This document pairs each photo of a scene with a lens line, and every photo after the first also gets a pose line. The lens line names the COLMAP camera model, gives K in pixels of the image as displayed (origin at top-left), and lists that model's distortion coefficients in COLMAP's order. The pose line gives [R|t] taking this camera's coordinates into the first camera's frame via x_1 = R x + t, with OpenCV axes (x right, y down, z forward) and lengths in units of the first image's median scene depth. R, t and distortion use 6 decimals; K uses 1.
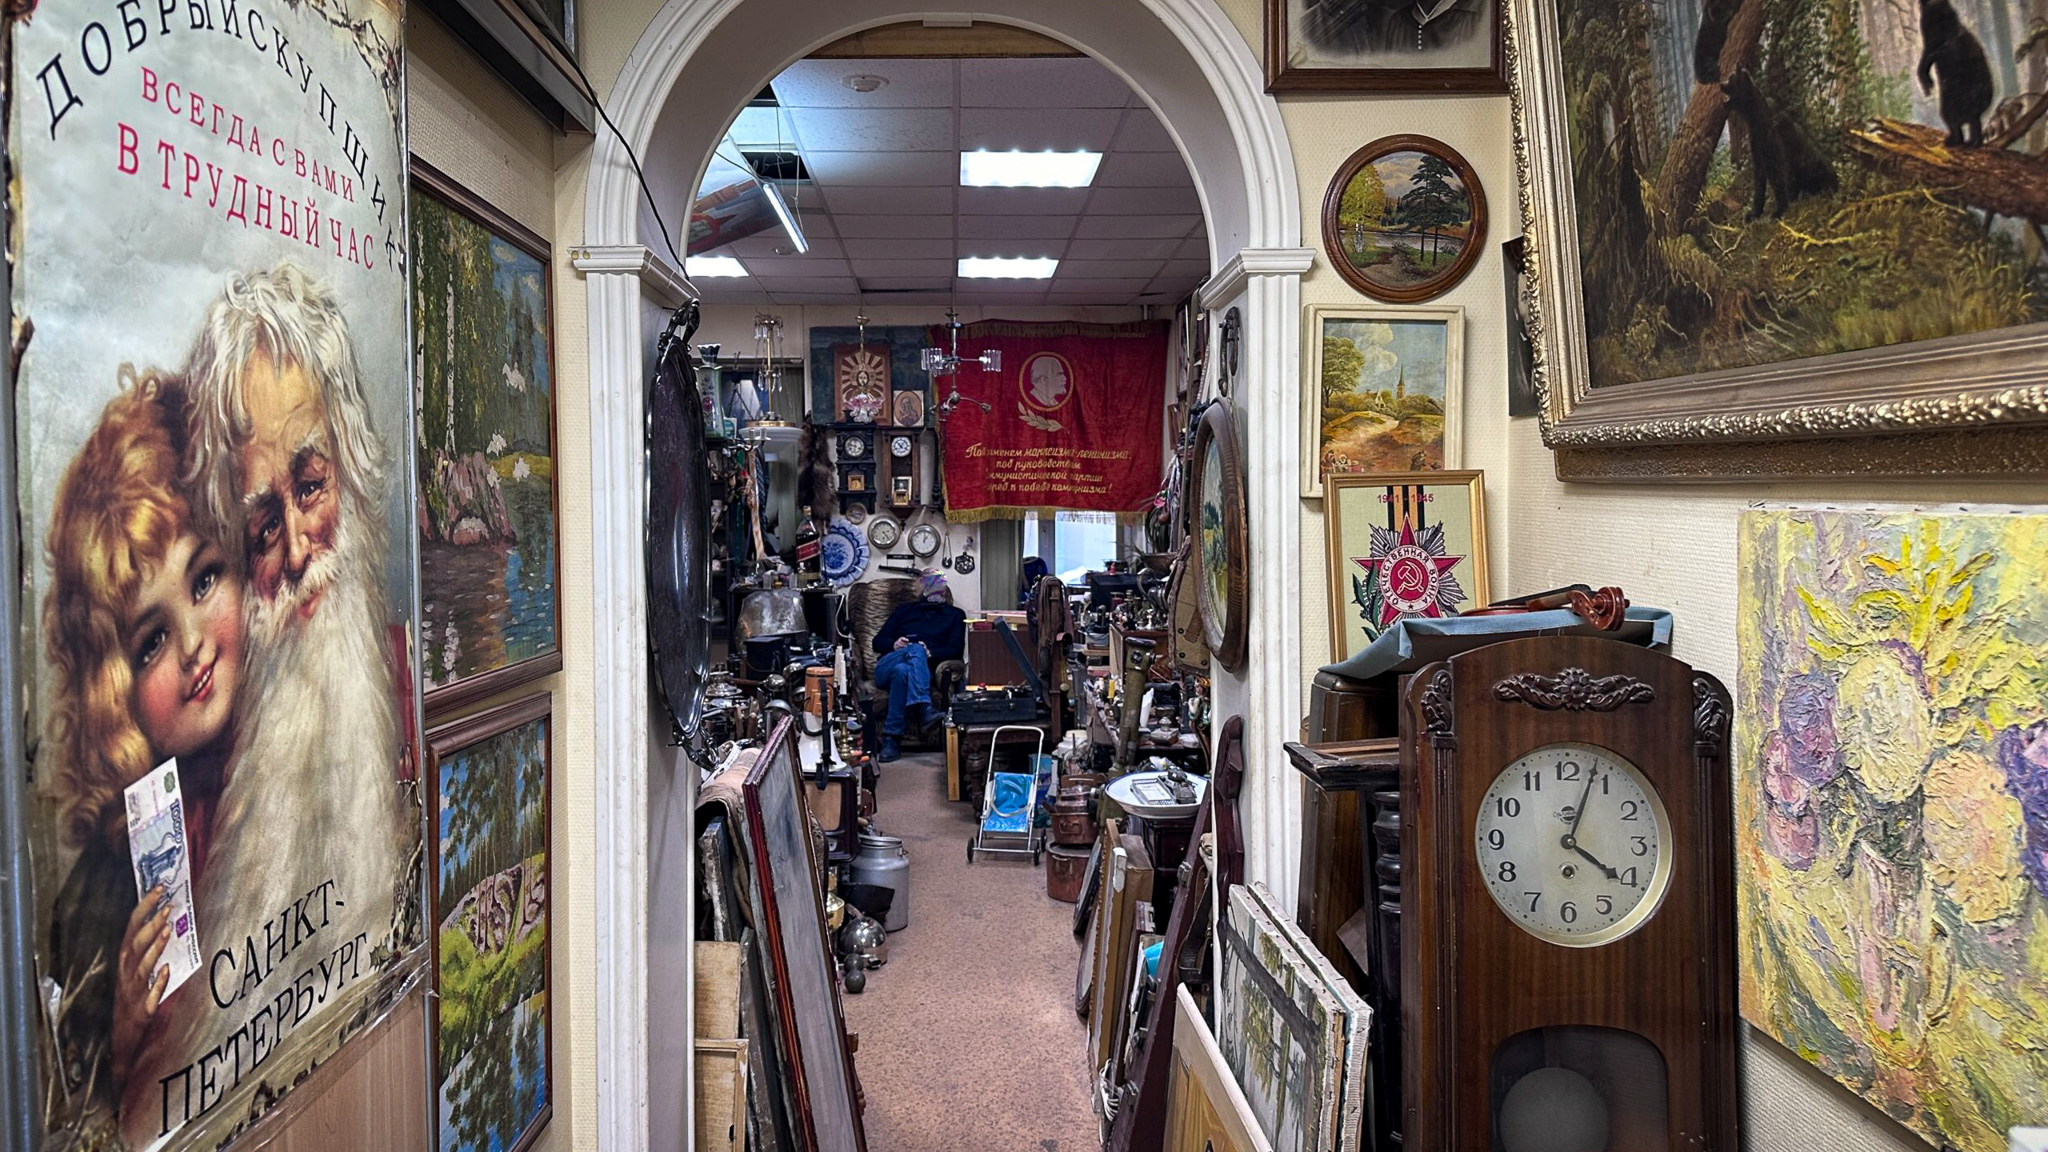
lens RADIAL K [[1513.5, 0, 1015.3], [0, 1513.5, 574.0], [0, 0, 1]] dist [0.155987, -0.260690]
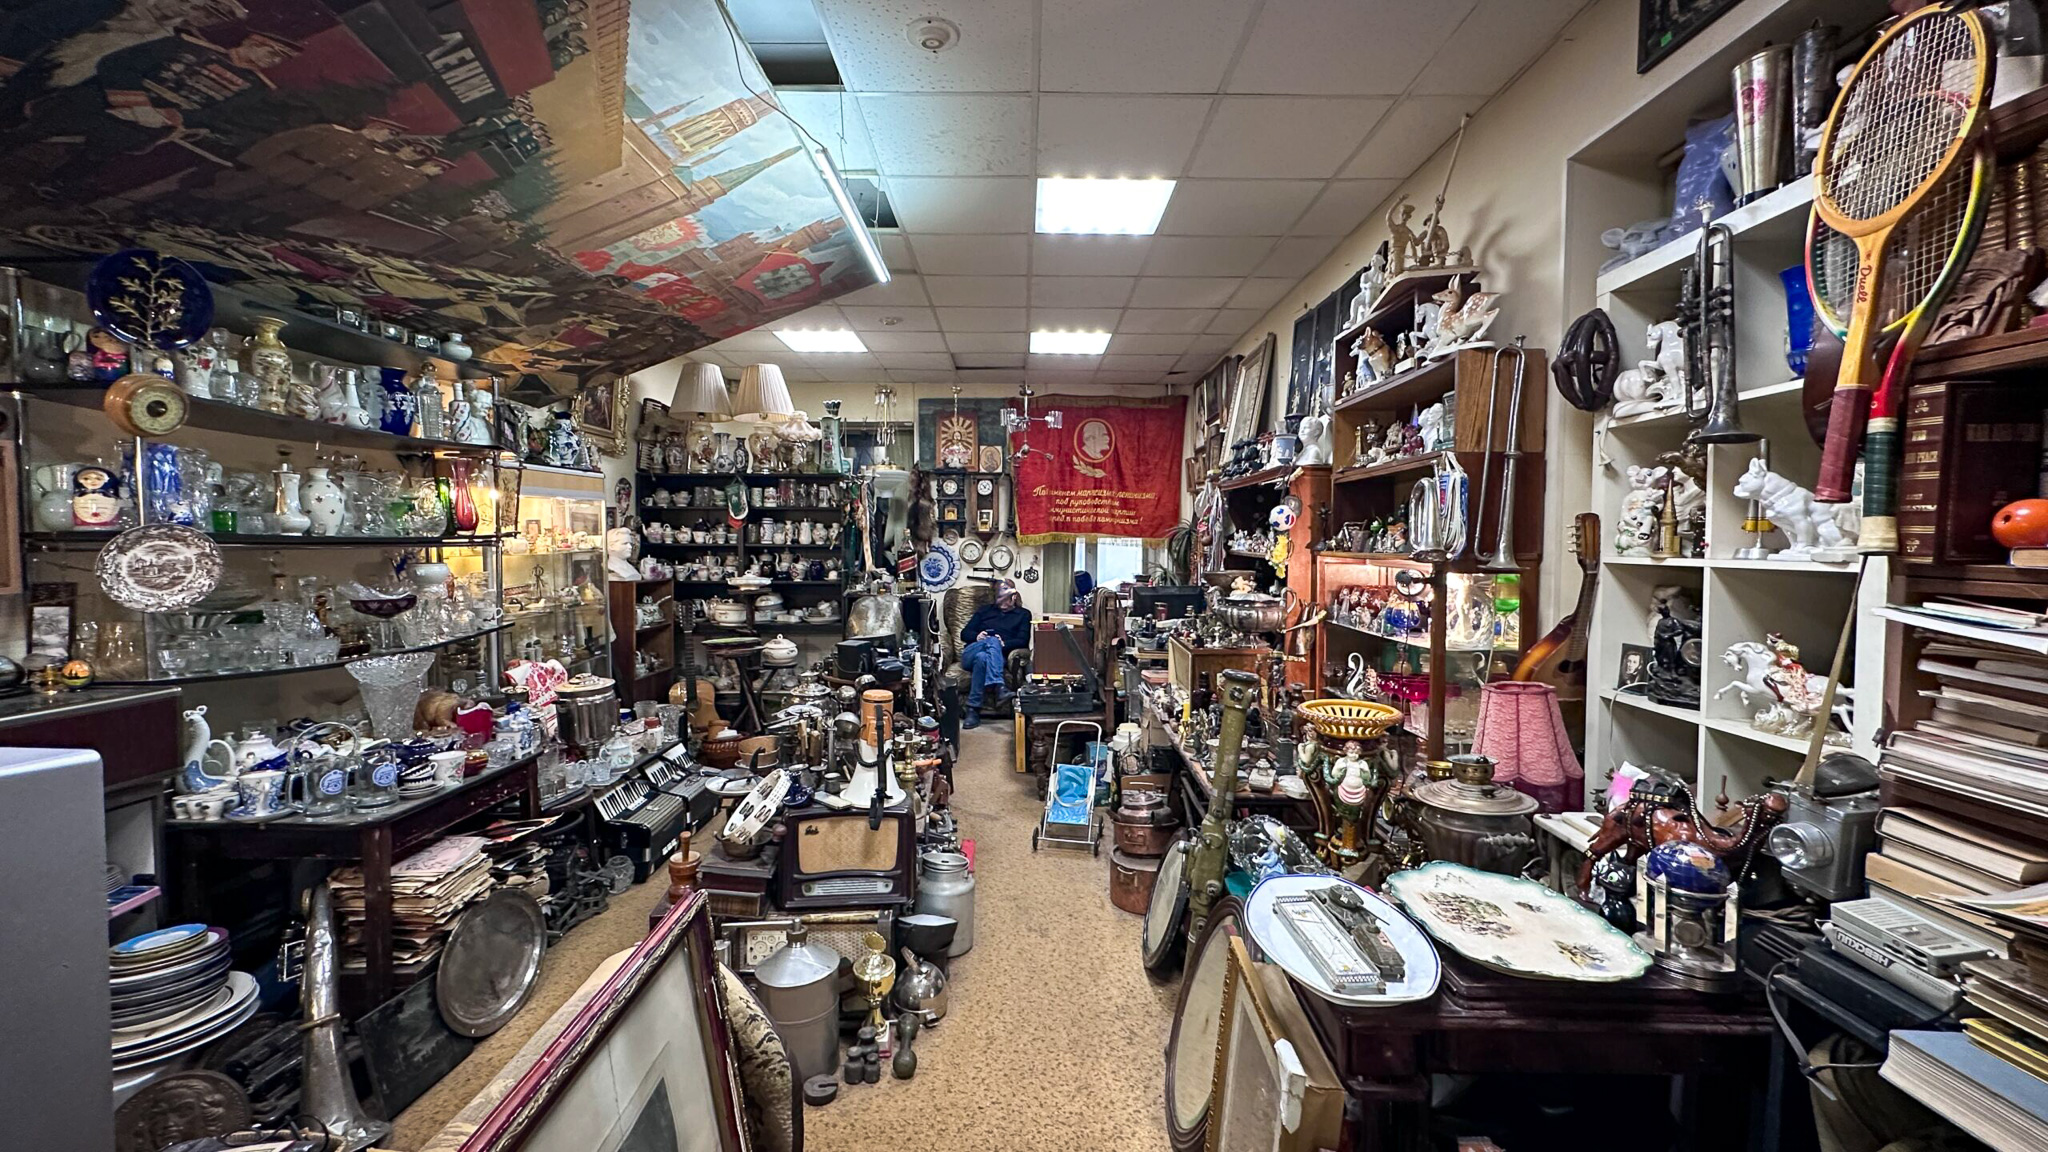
lens RADIAL K [[829.4, 0, 1033.1], [0, 829.4, 571.9], [0, 0, 1]] dist [0.001245, 0.000270]
pose [[0.999531, 0.013730, -0.027376, -0.011922], [-0.013954, 0.999871, -0.007982, -0.004347], [0.027263, 0.008360, 0.999593, 0.273694]]
